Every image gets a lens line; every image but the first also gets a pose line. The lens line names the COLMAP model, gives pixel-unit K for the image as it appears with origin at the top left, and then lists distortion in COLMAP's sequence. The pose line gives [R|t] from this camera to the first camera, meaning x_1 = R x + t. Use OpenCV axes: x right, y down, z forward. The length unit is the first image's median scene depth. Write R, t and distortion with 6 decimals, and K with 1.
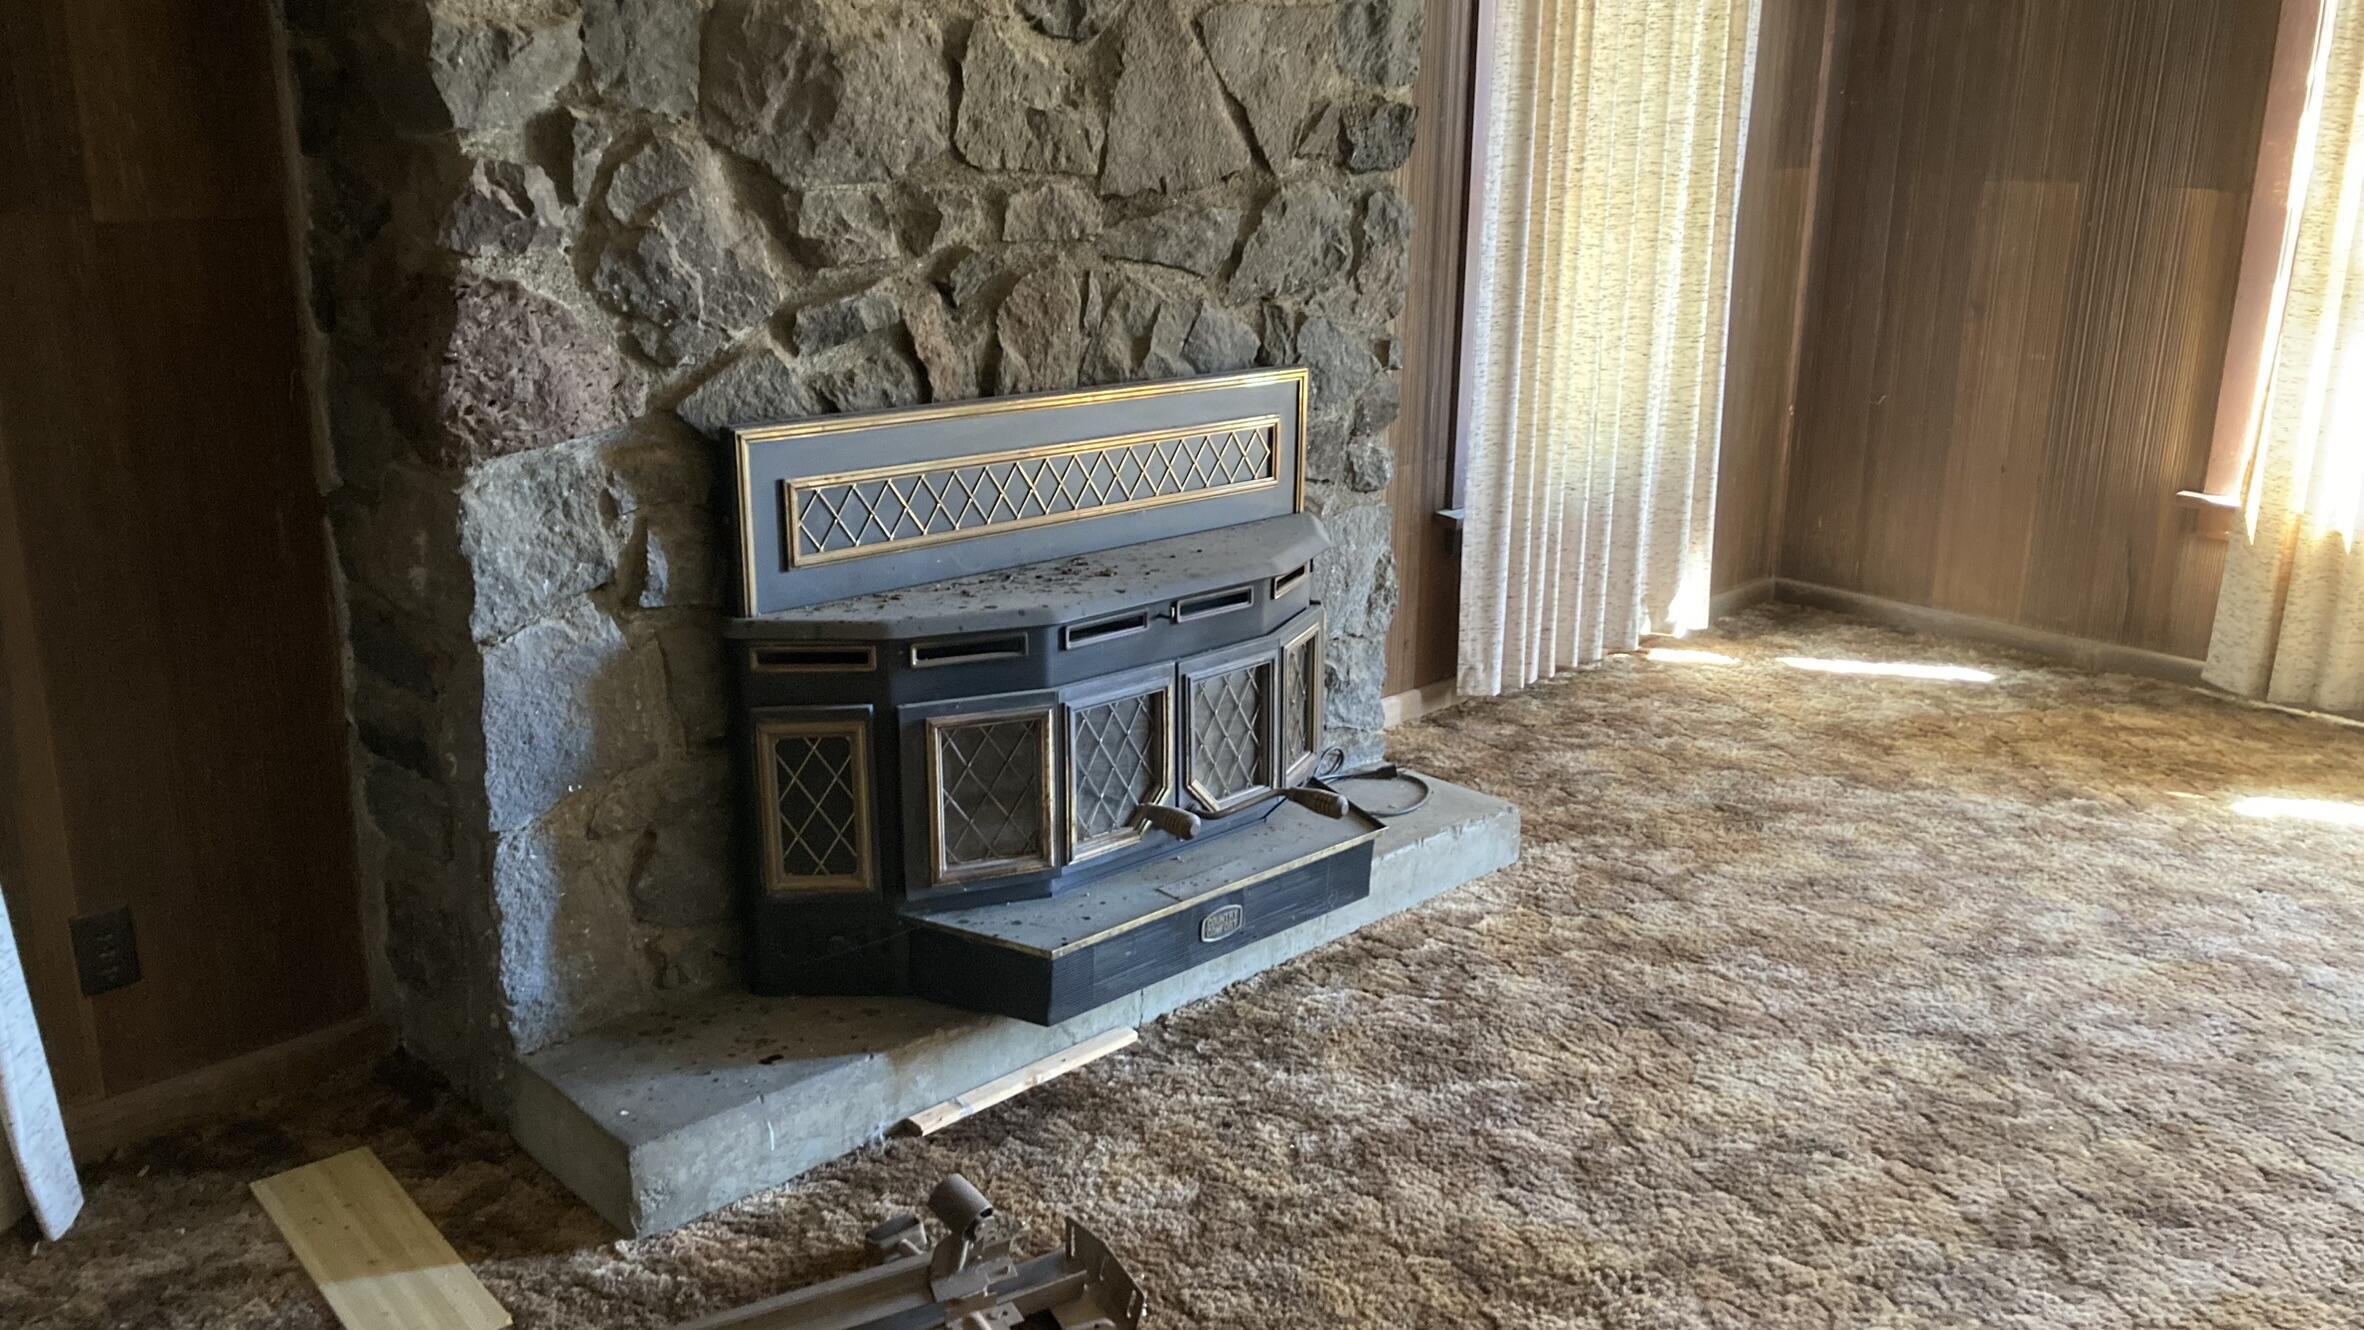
lens RADIAL K [[1913.8, 0, 1198.4], [0, 1913.8, 637.6], [0, 0, 1]] dist [0.054329, -0.047788]
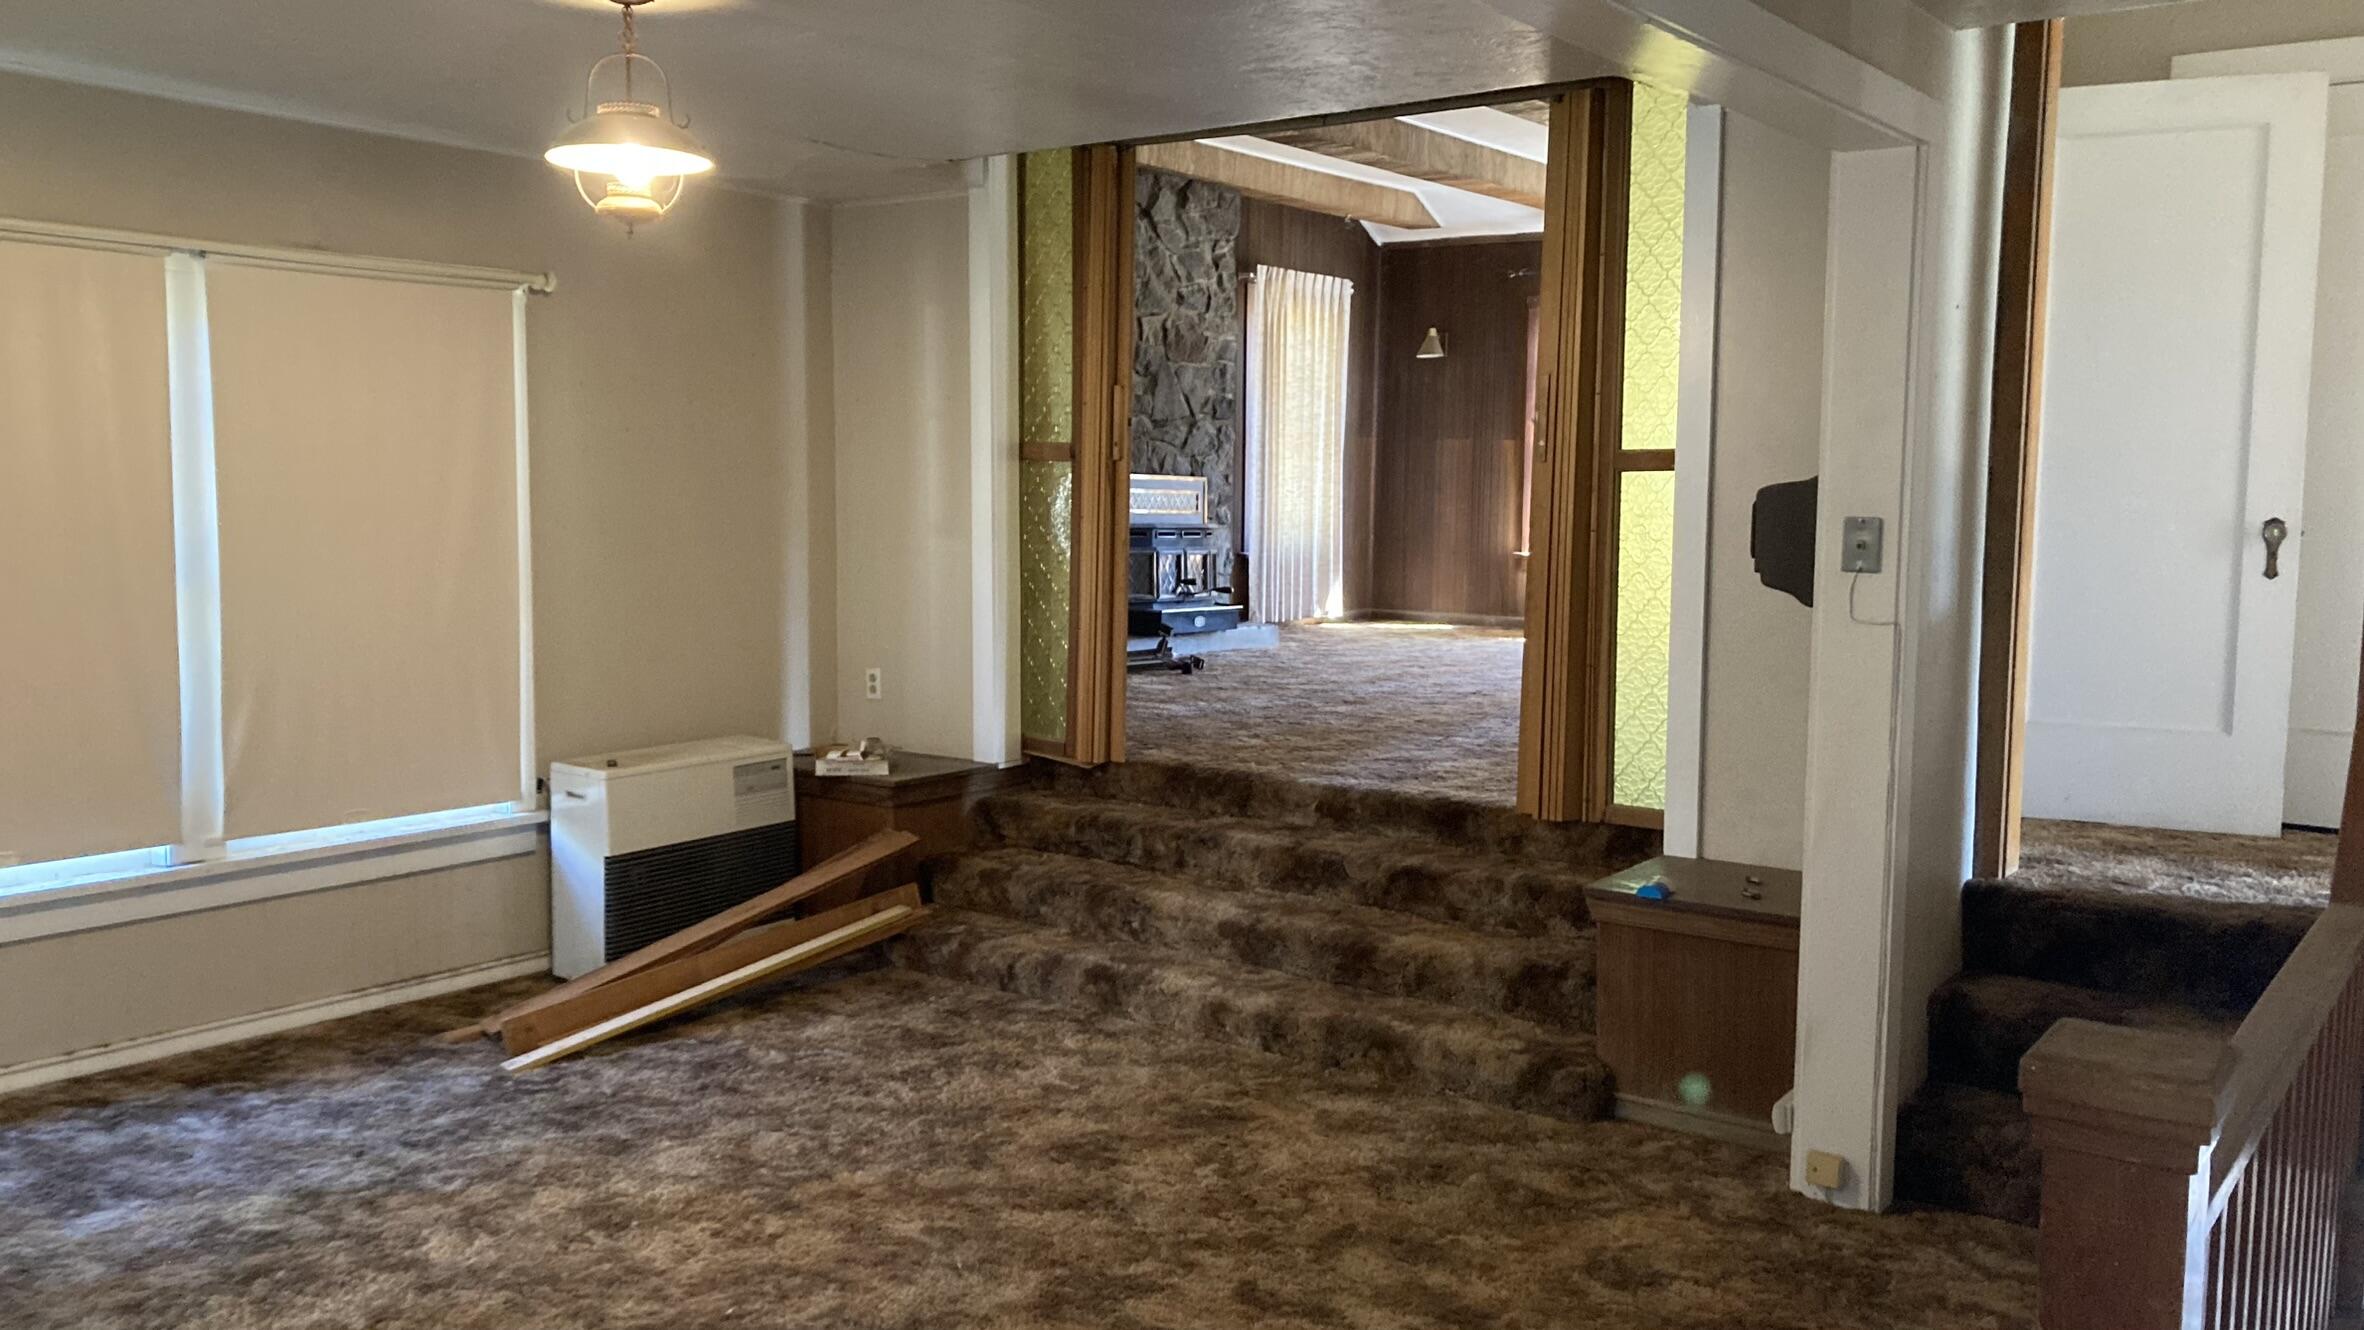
lens RADIAL K [[1913.8, 0, 1198.4], [0, 1913.8, 637.6], [0, 0, 1]] dist [0.054329, -0.047788]
pose [[0.986183, -0.013347, 0.165124, -0.383573], [0.044329, 0.981662, -0.185402, 0.559495], [-0.159621, 0.190160, 0.968690, -1.596274]]
